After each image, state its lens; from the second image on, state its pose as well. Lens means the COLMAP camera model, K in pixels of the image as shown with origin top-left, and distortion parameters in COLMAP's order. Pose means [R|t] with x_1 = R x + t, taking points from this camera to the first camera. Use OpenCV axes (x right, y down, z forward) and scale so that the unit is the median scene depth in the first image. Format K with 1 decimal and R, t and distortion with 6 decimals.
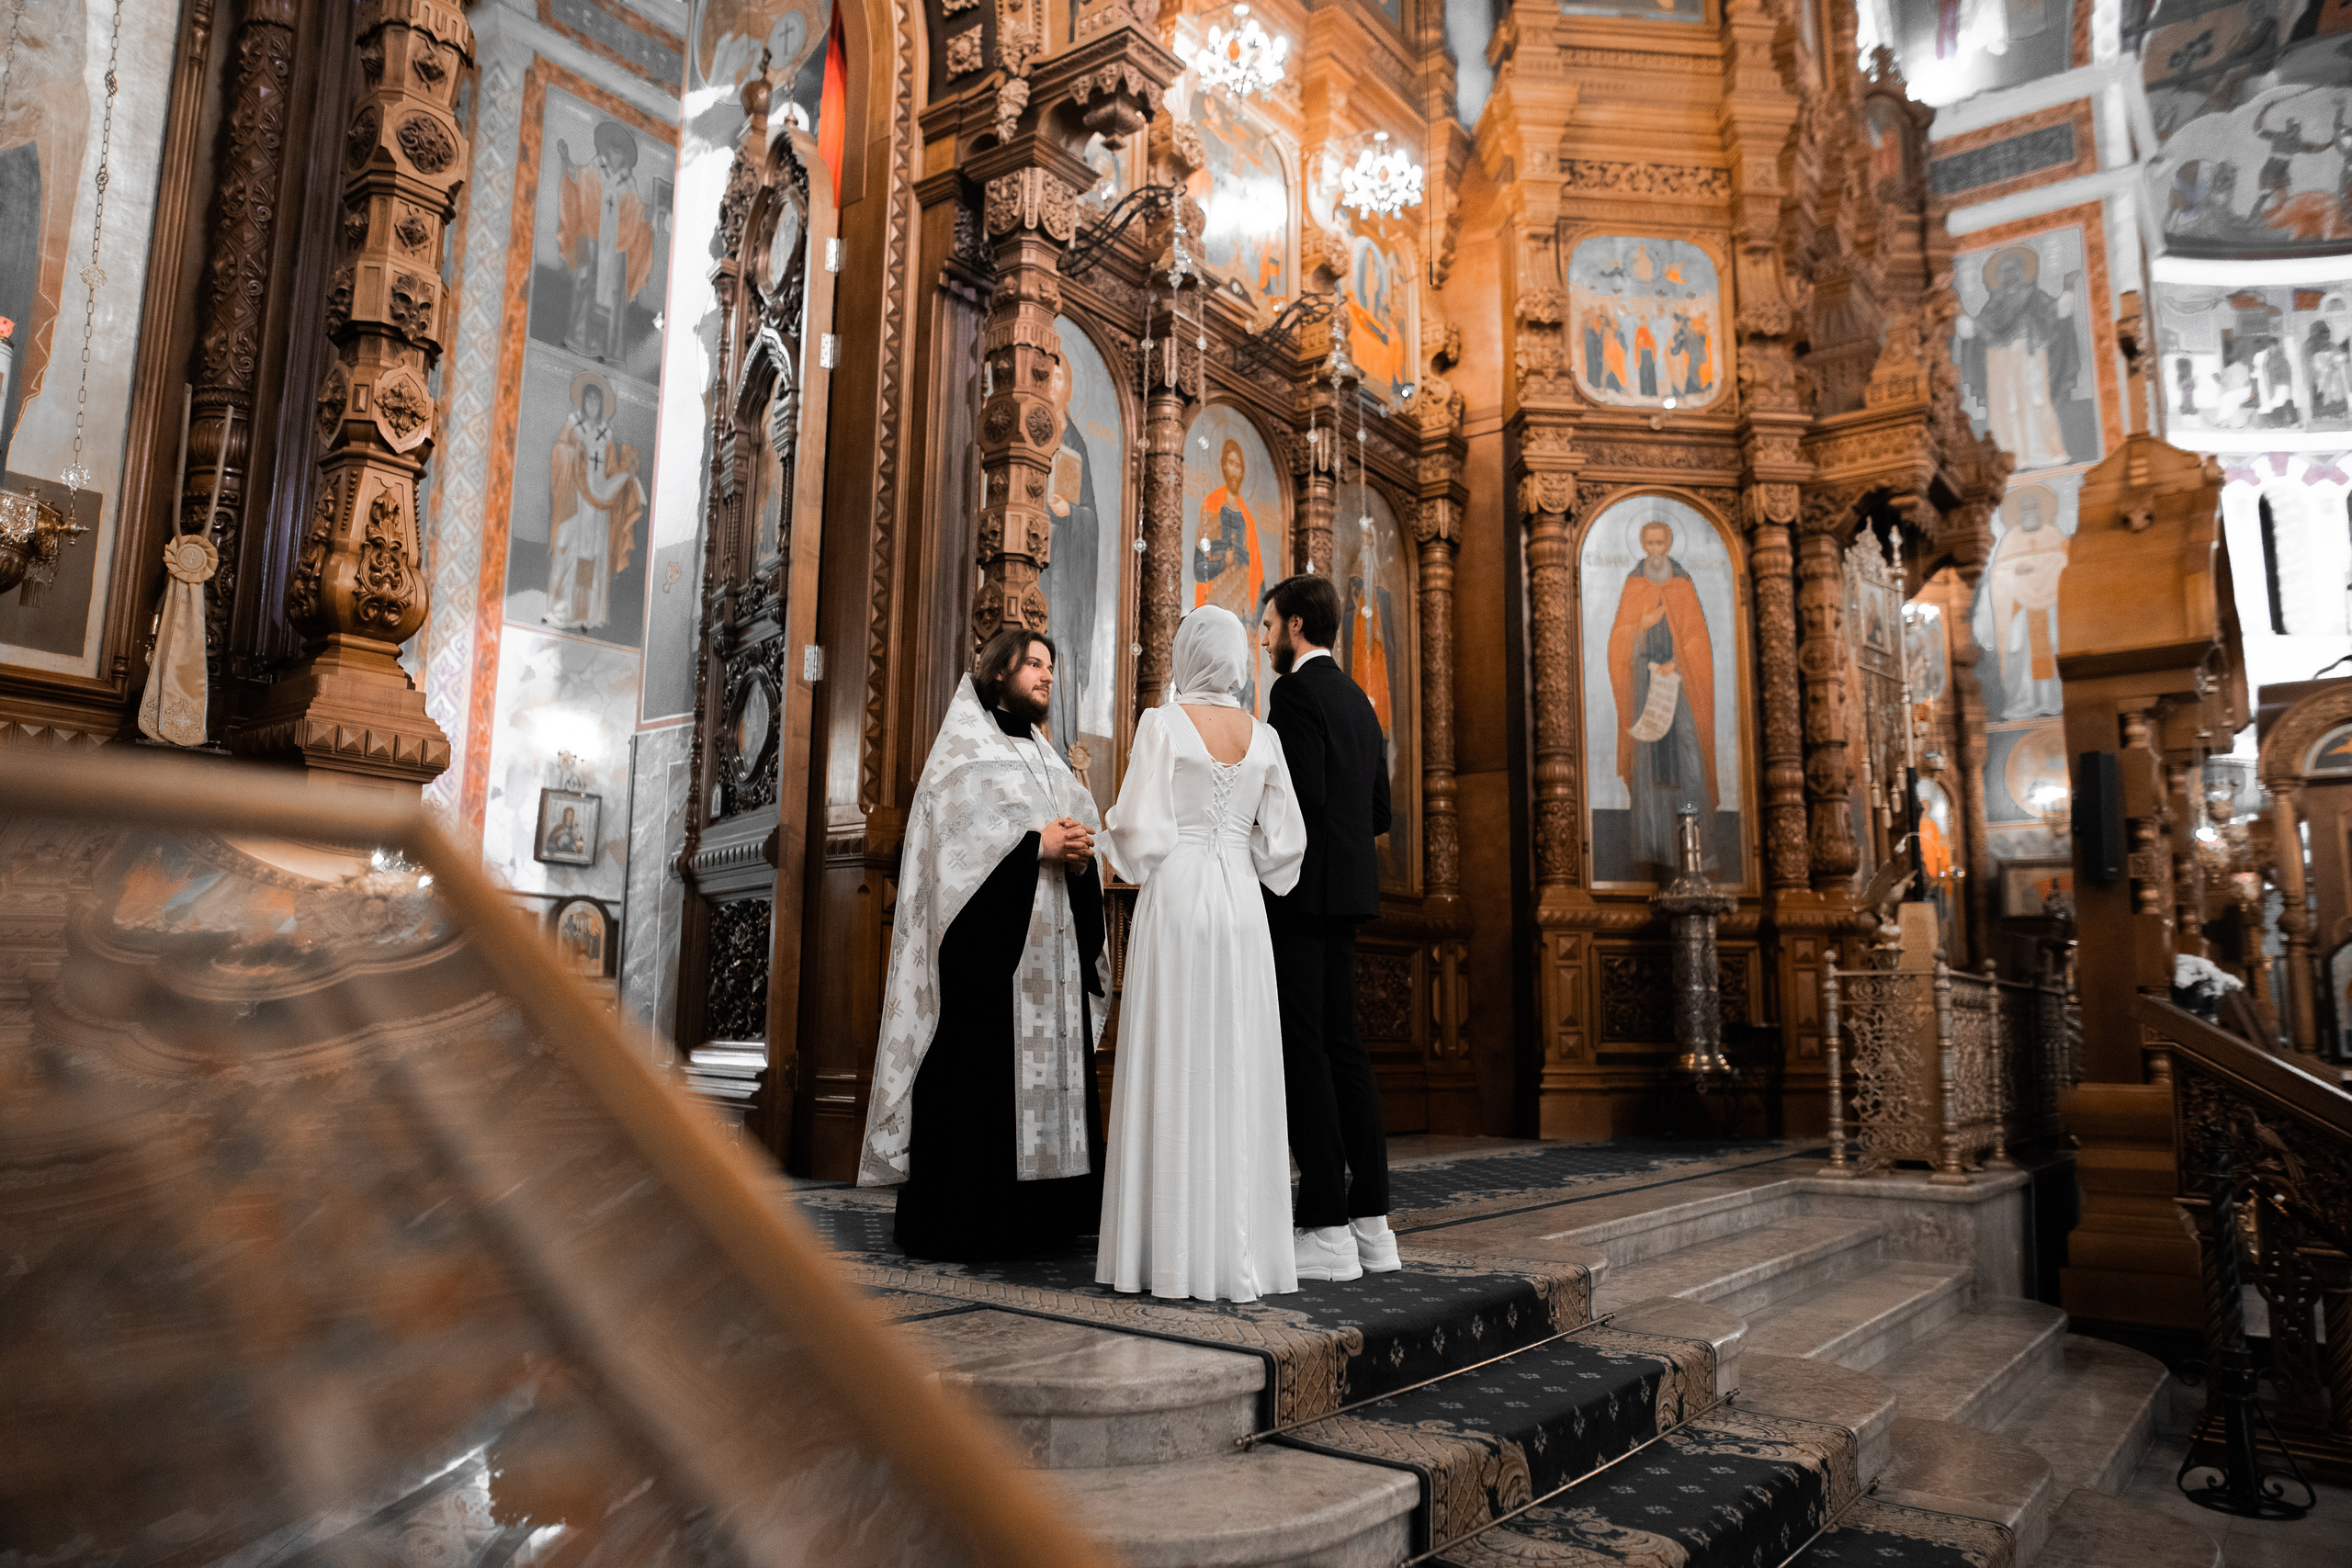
lens RADIAL K [[1621.1, 0, 1174.9], [0, 1621.1, 782.4], [0, 0, 1]] dist [-0.053824, 0.048526]
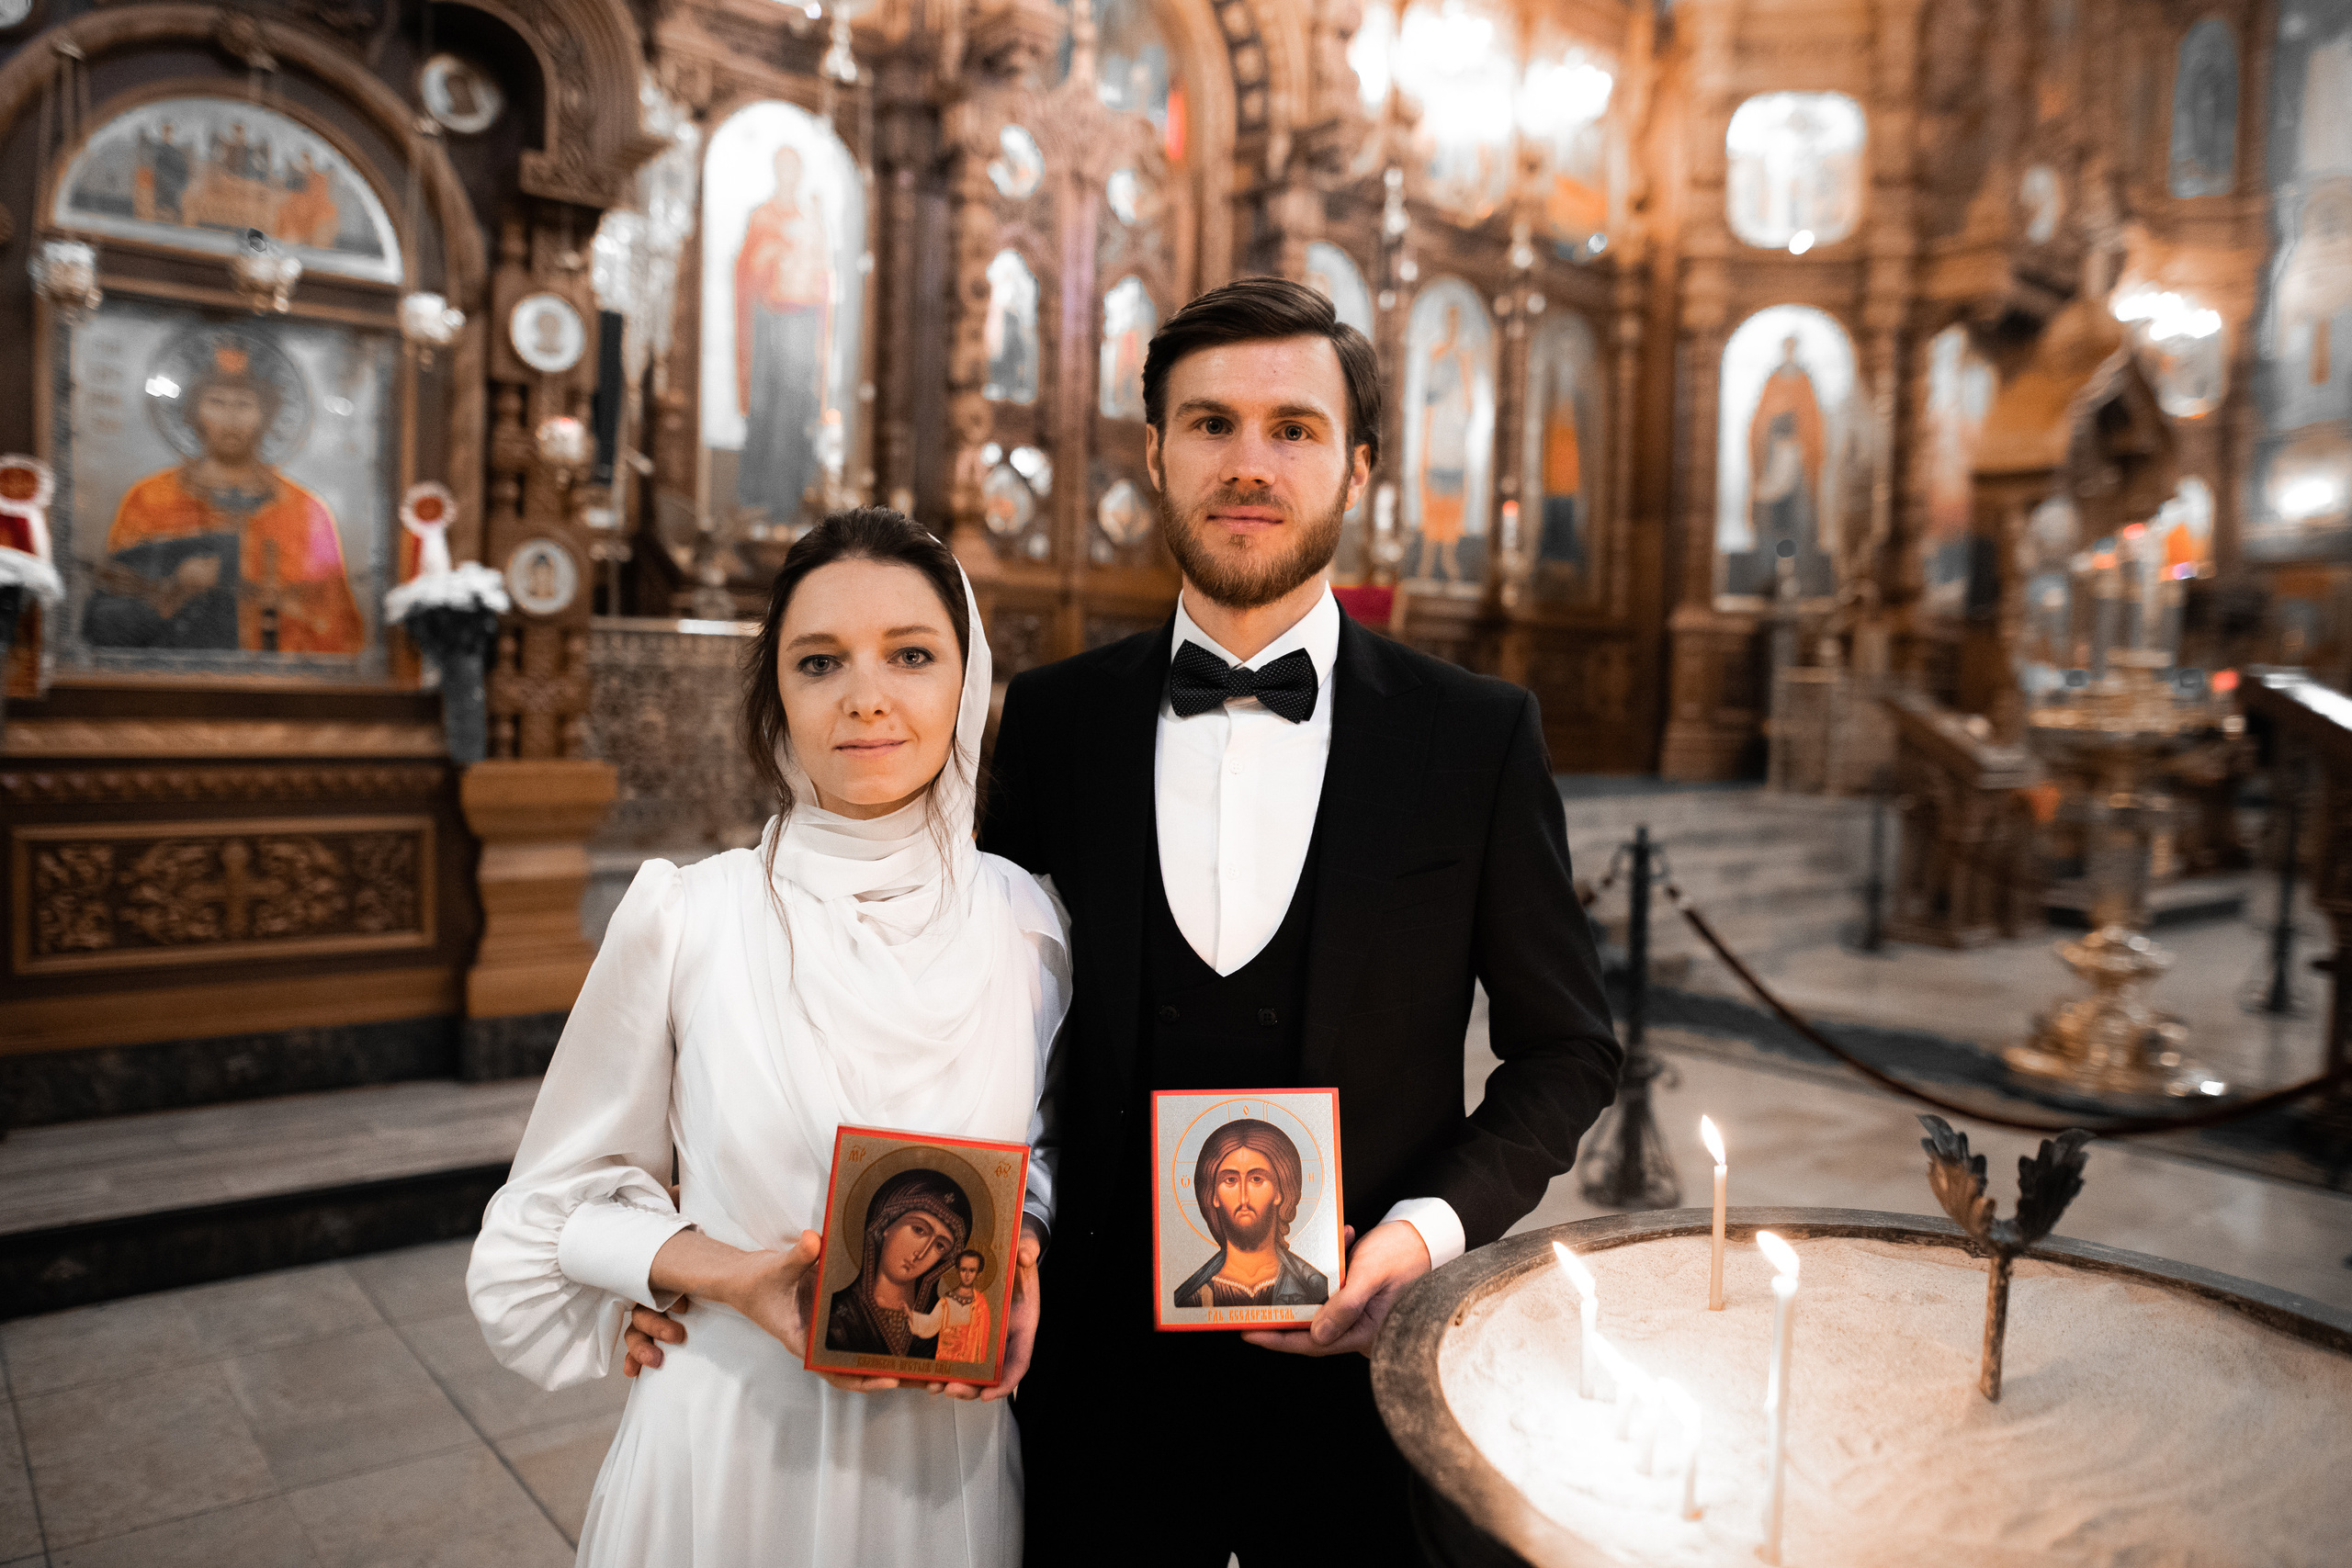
lens RADIAL K [[1664.5, 0, 1175.5], [0, 1664.5, 783.7], [0, 0, 1]] dist [-0.054815, 0.048922]
pose [[0.968805, 0.032344, -0.245706, 0.155755], [0.020225, 0.977821, 0.208465, -0.092101], [0.246999, -0.206932, 0.946663, -0.515756]]
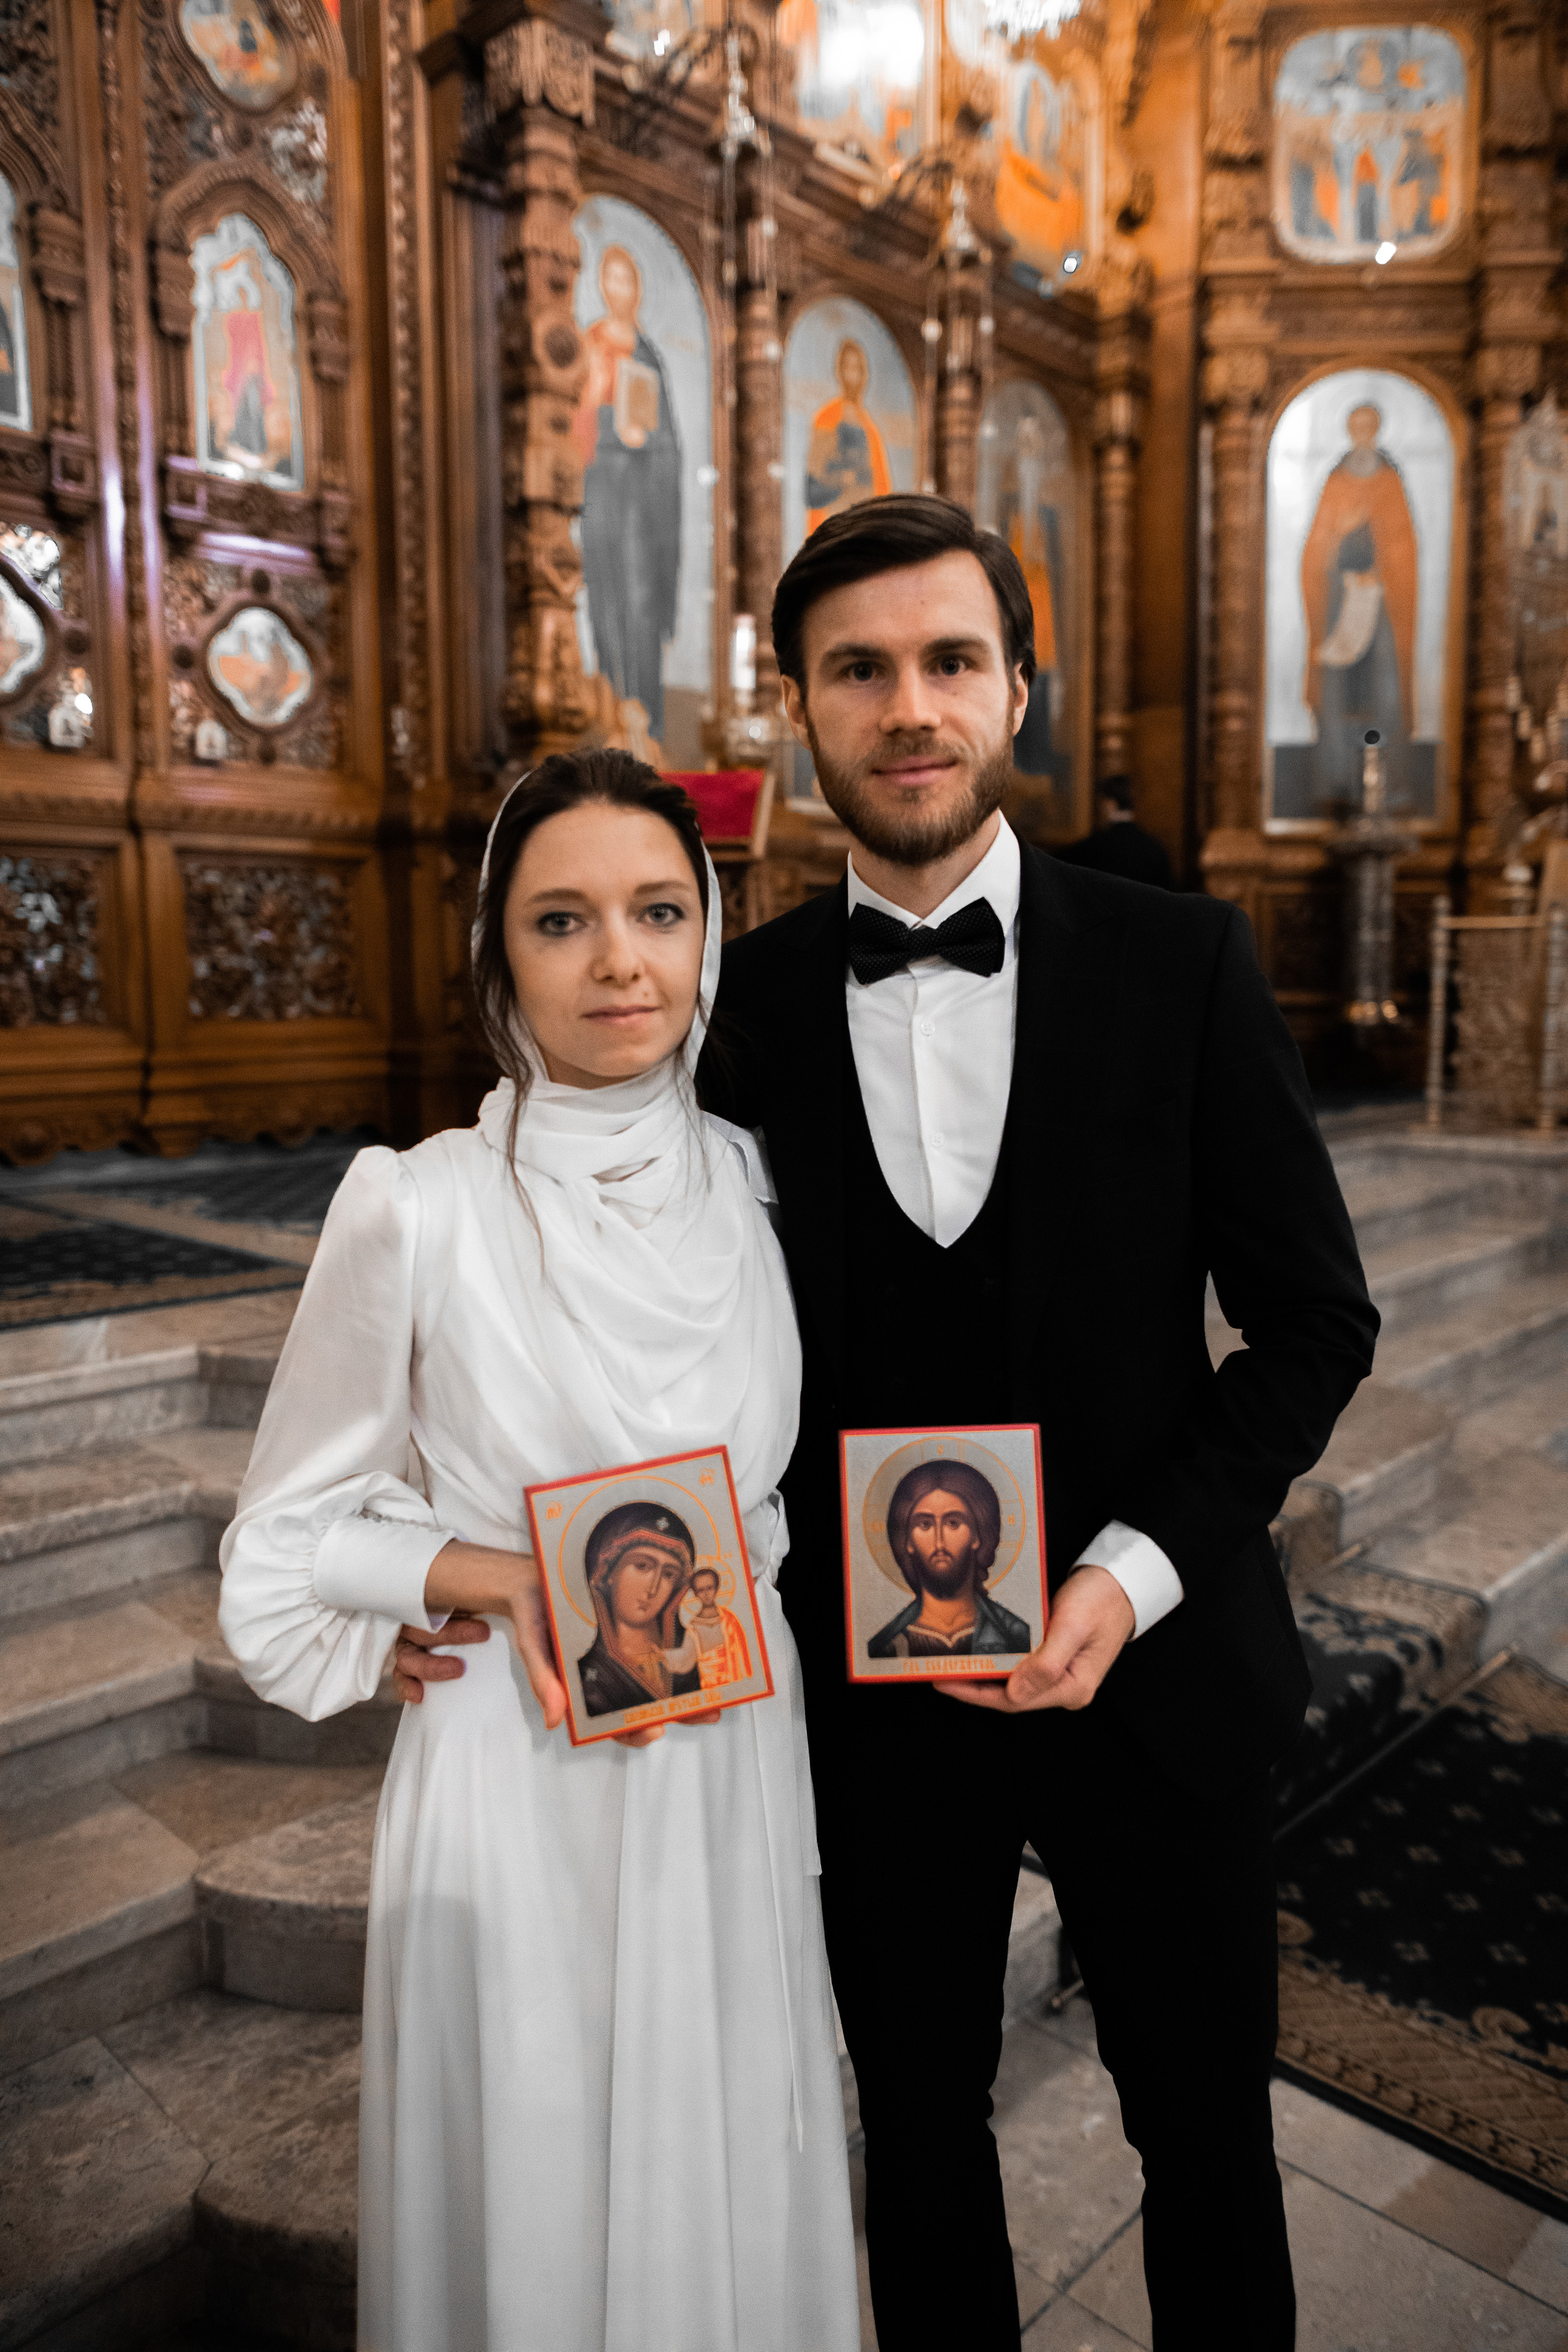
lens RADIAL K [[1621.3, 0, 793.9], [0, 1621.3, 1181.3], [0, 0, 1]] dist [-0.053824, 0.048526]
pose [[0.991226, -0.004892, -0.132091, 0.105942], [0.041232, 0.960895, 0.273827, -0.006156], [0.125586, -0.276871, 0.952665, 0.013386]]
